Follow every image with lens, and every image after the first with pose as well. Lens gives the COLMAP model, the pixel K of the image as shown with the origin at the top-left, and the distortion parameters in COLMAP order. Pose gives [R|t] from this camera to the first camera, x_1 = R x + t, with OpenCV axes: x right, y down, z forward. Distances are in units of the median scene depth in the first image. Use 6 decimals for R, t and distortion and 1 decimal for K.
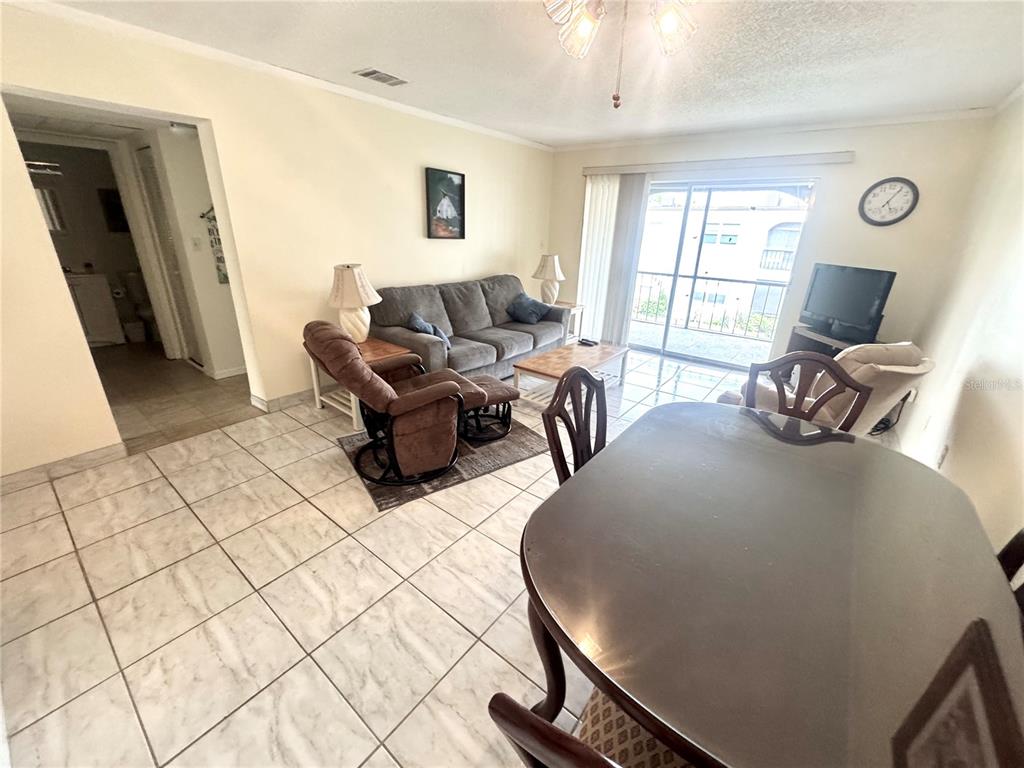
lens RADIAL K [[411.5, 0, 511.5], [0, 411.5, 383.2], [0, 0, 1]] dist [-0.004611, 0.000155]
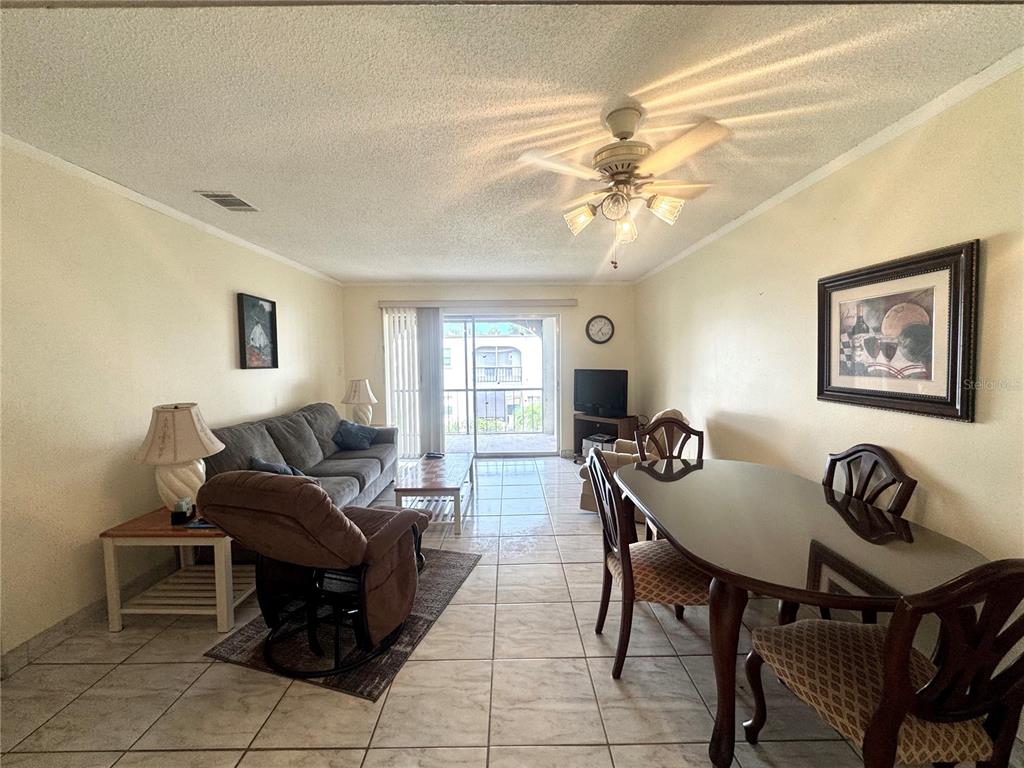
lens RADIAL K [[411.5, 0, 512.4], [0, 411.5, 383.8], [0, 0, 1]] dist [-0.004611, 0.000155]
pose [[0.779301, -0.079394, 0.621600, -0.310474], [0.254732, 0.946424, -0.198475, -0.015885], [-0.572540, 0.313014, 0.757773, 0.056130]]
